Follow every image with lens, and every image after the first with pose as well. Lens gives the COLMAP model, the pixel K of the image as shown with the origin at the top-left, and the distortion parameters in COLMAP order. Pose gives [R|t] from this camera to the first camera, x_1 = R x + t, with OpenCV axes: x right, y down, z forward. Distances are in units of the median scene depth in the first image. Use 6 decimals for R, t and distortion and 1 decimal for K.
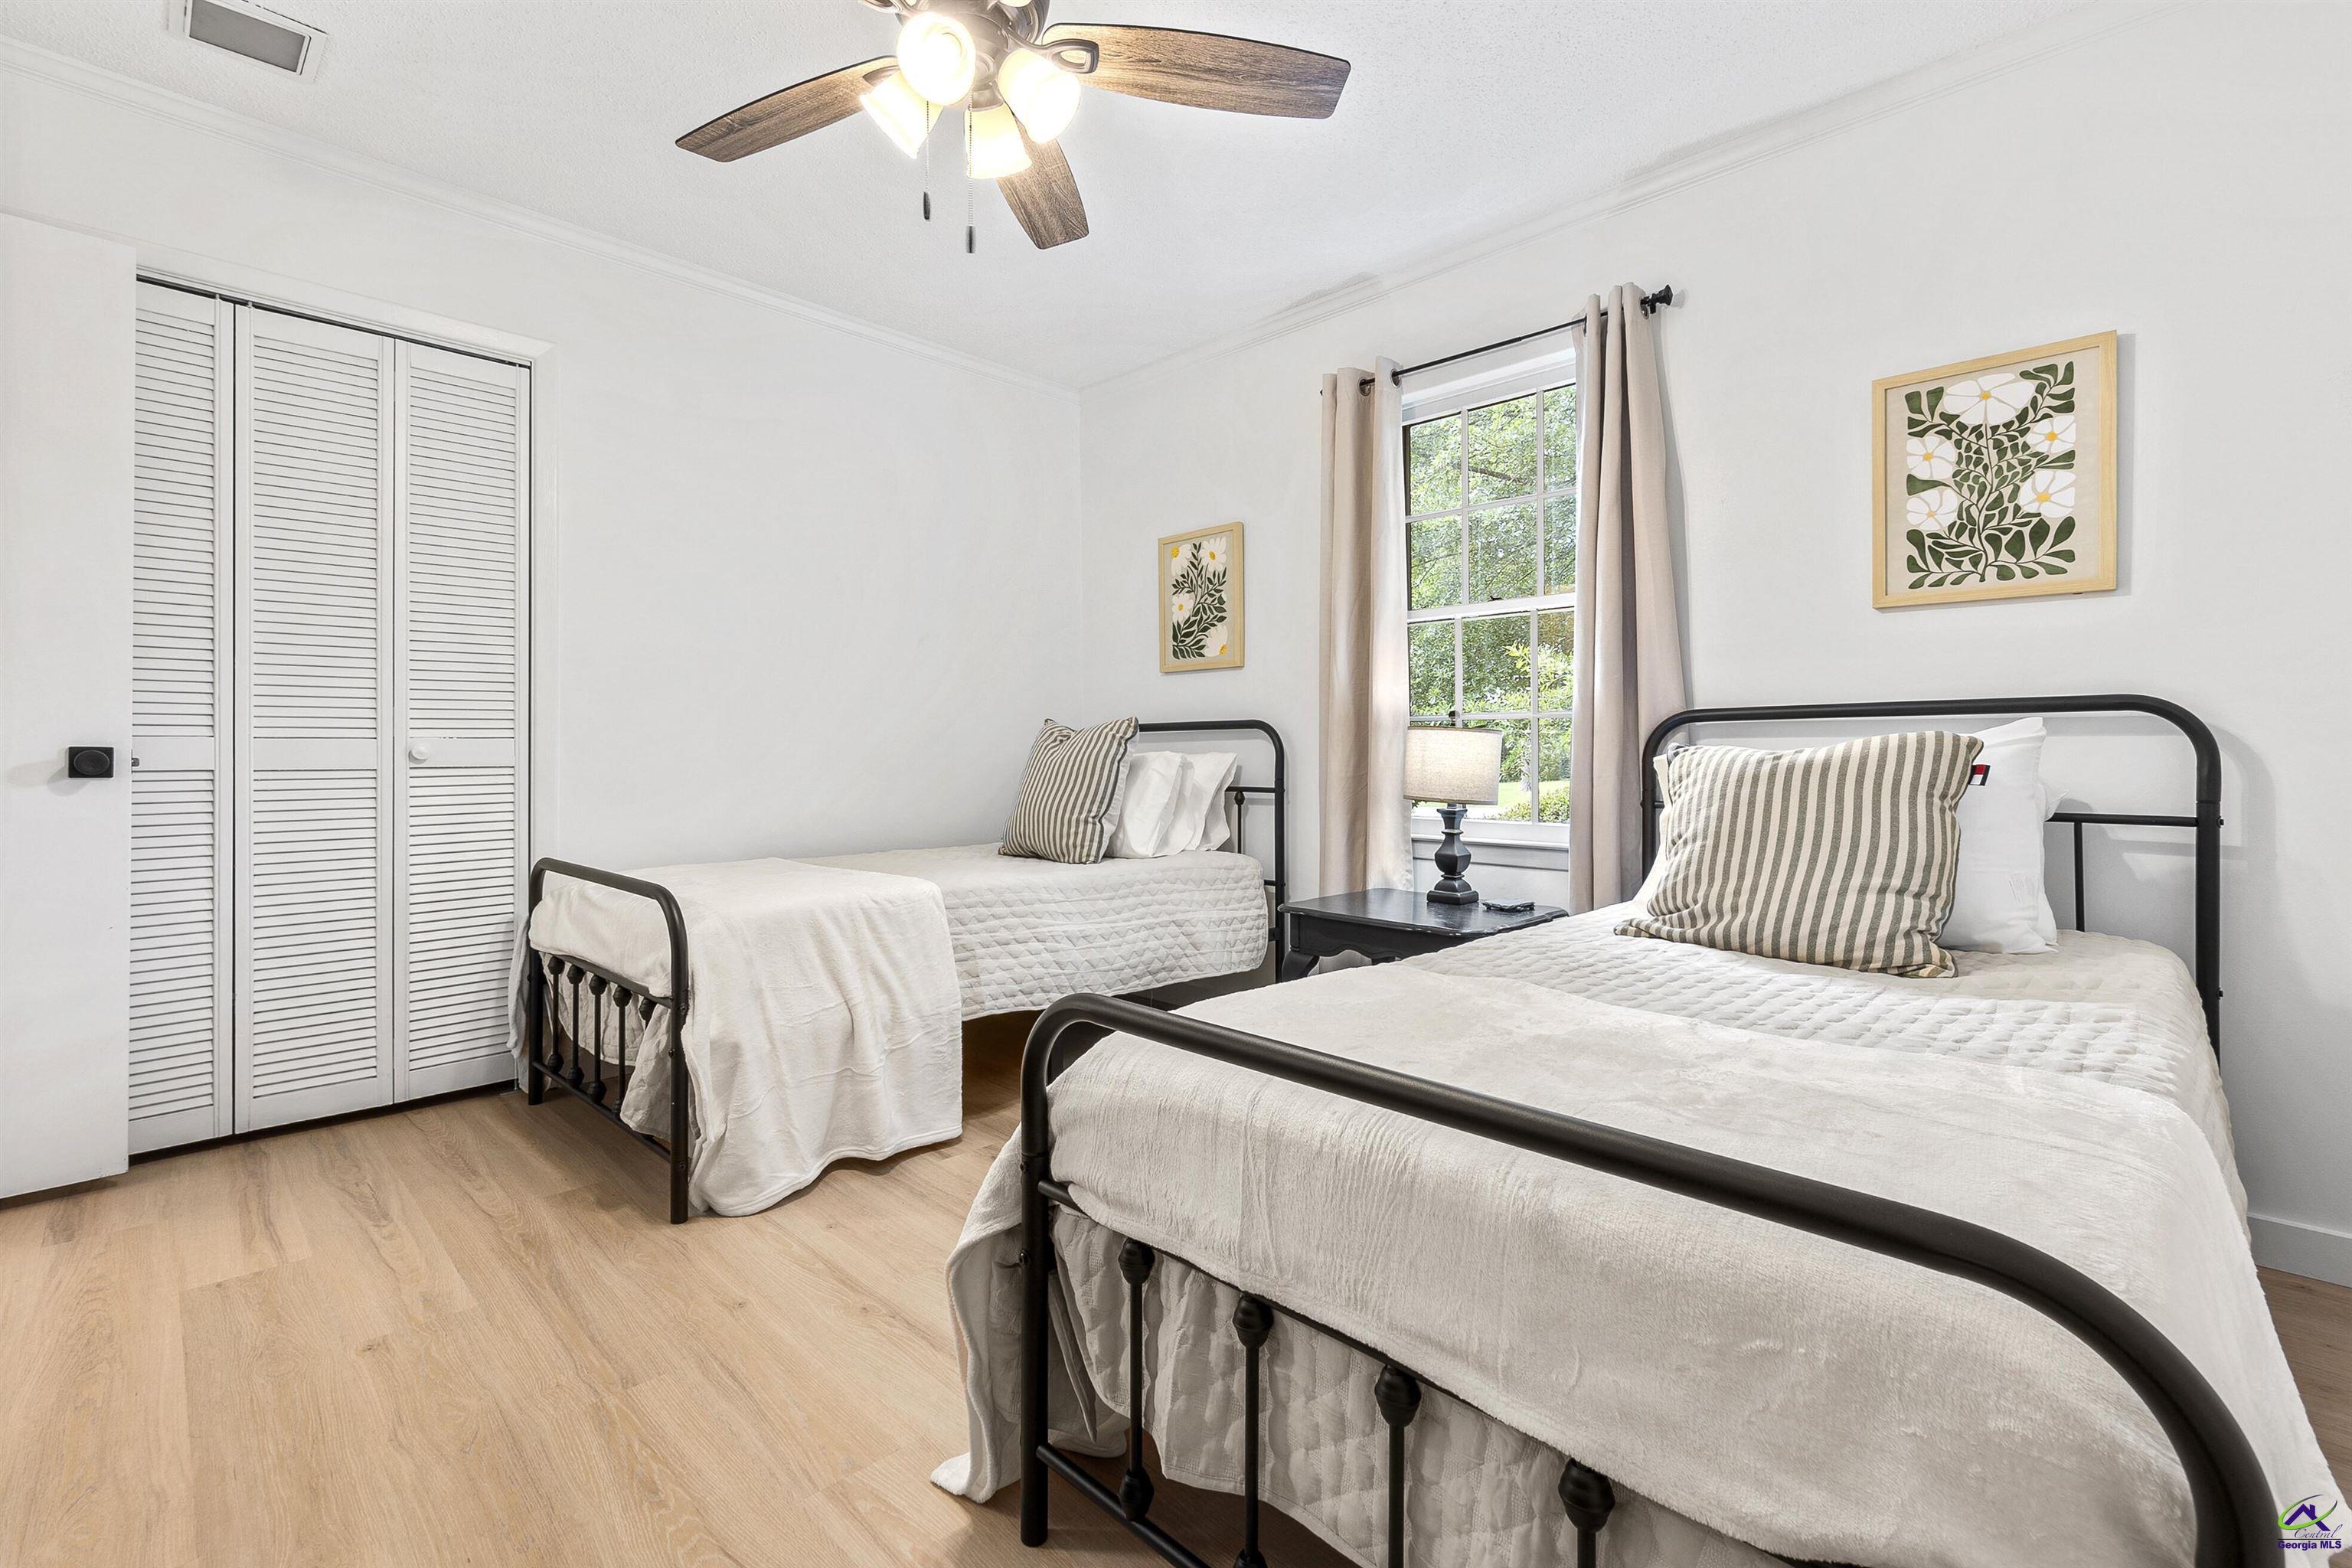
lens RADIAL K [[1013.8, 0, 1189.7], [0, 1013.8, 742.3], [0, 0, 1]] dist [-0.006297, 0.001935]
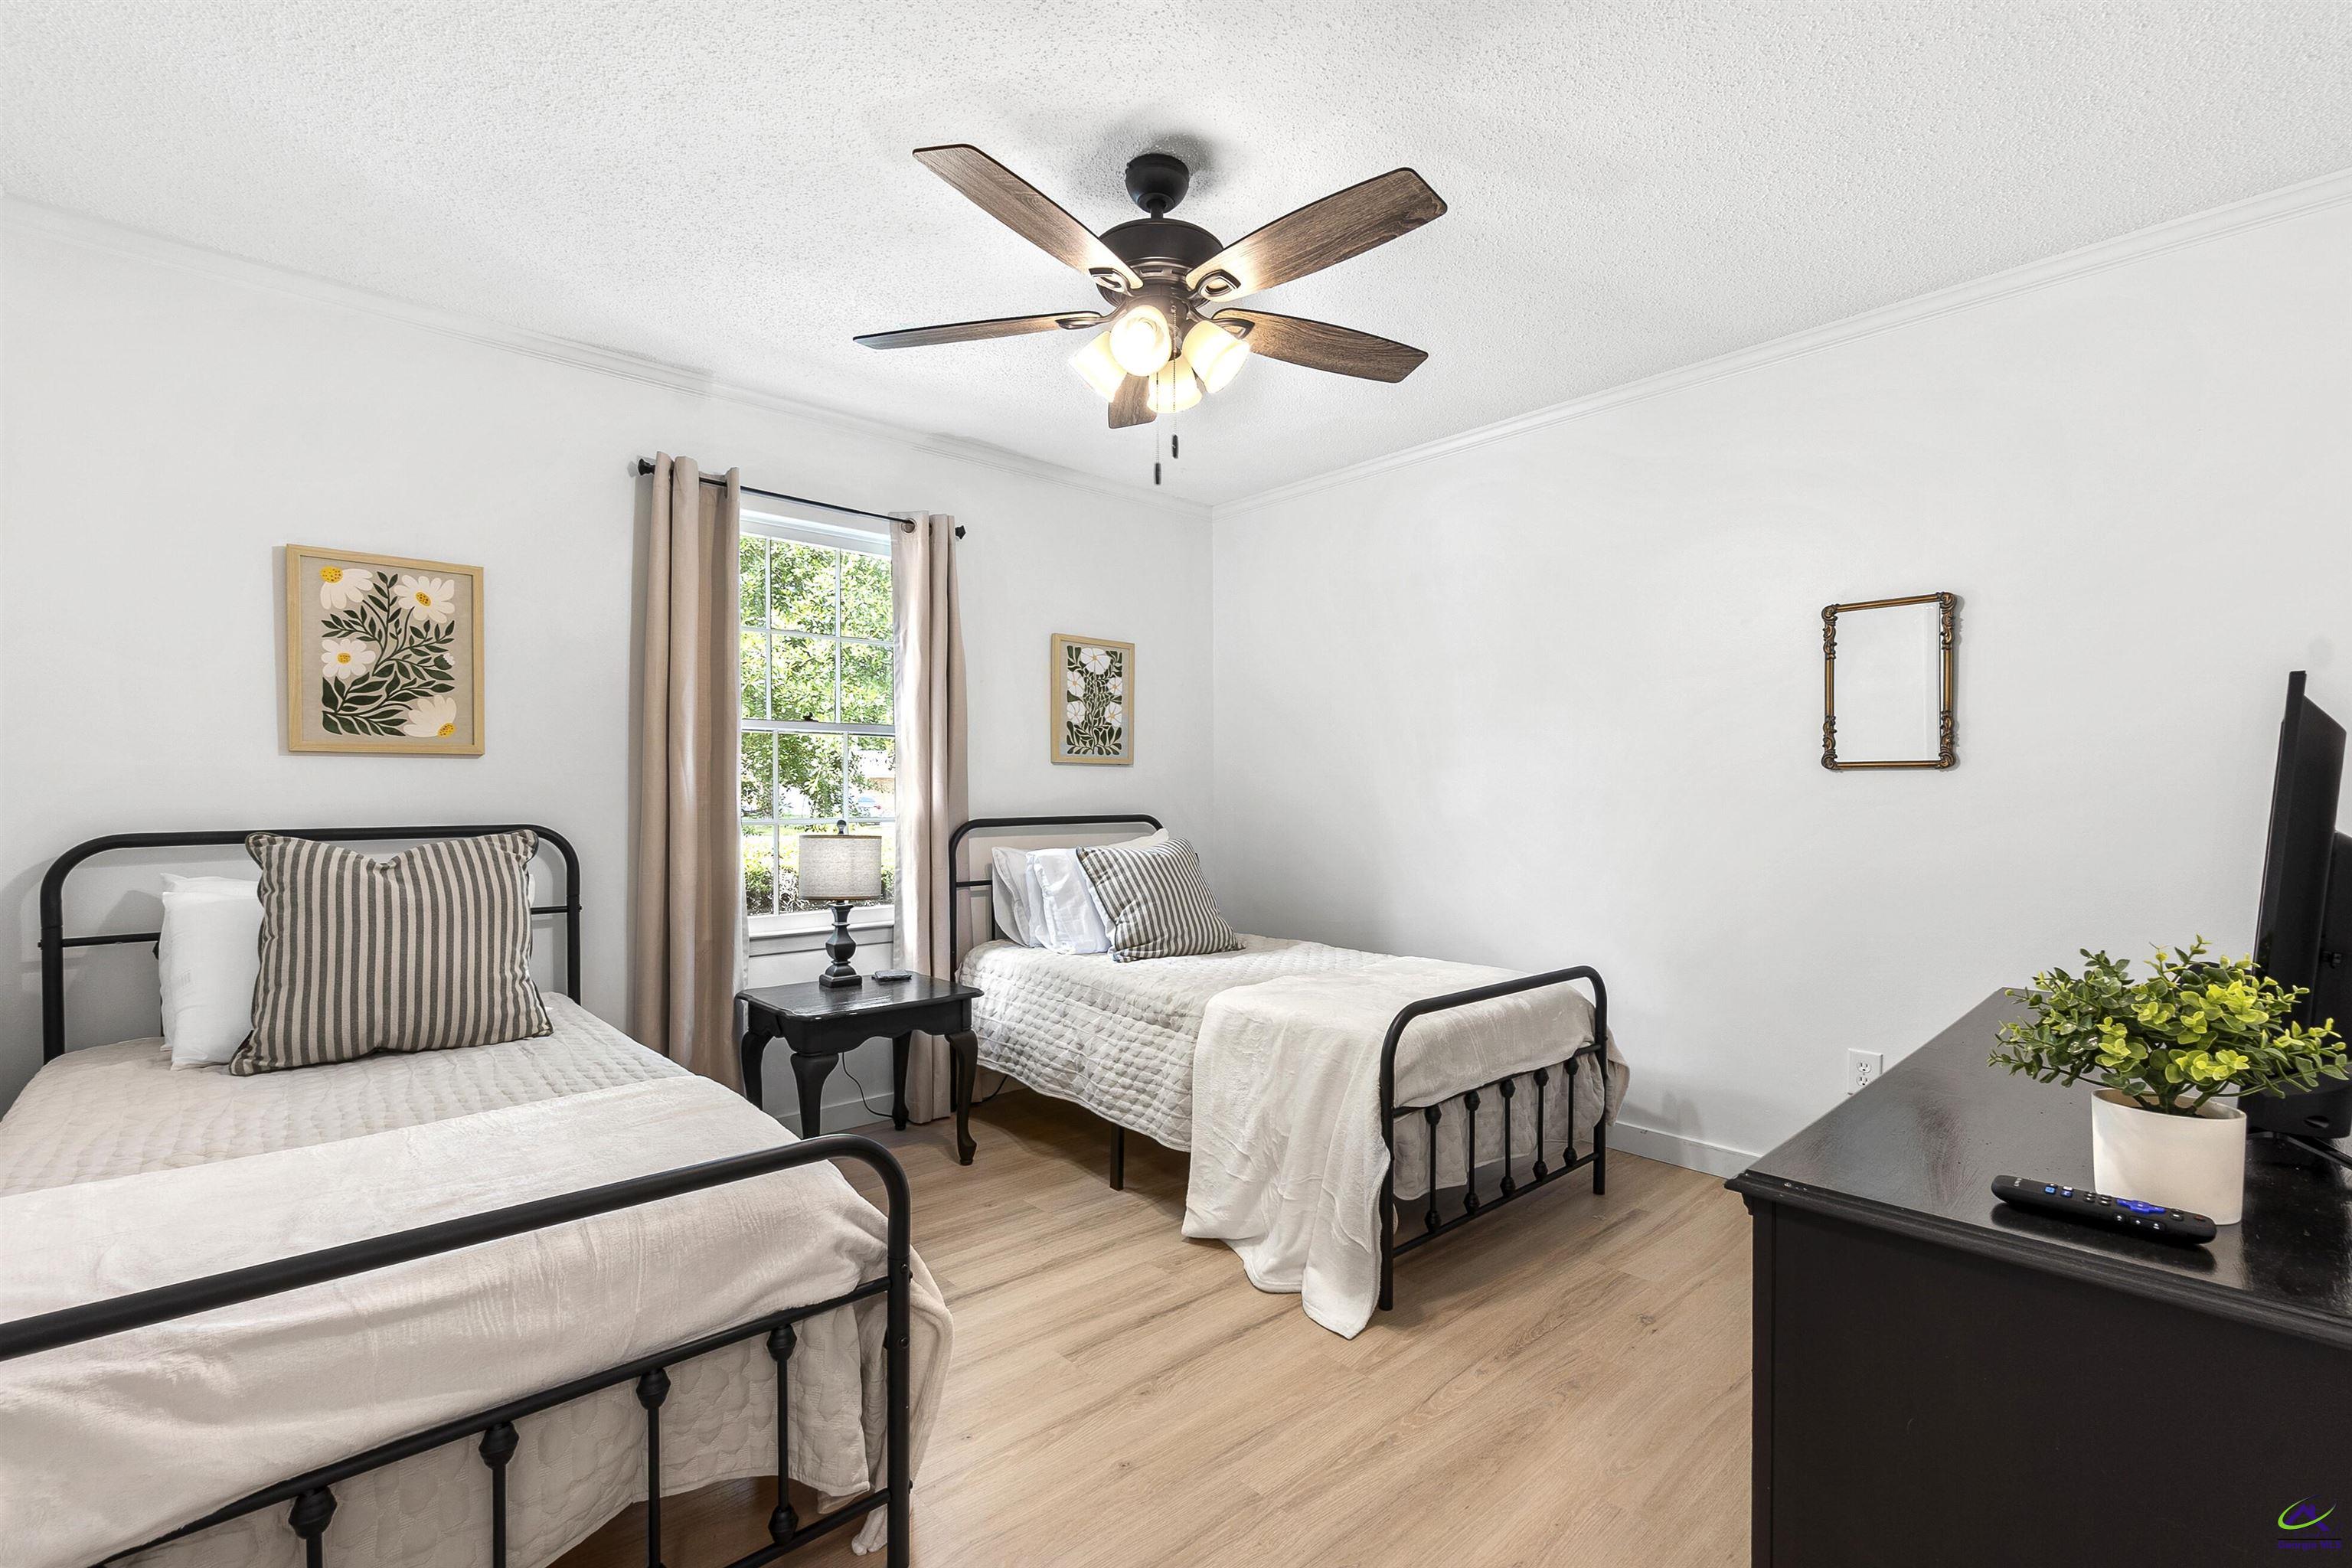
lens RADIAL K [[1013.8, 0, 1174.8], [0, 1013.8, 787.1], [0, 0, 1]] dist [-0.006297, 0.001935]
pose [[0.083506, 0.010436, 0.996453, -0.911900], [-0.008605, 0.999915, -0.009751, -0.064006], [-0.996470, -0.007760, 0.083589, 0.553389]]
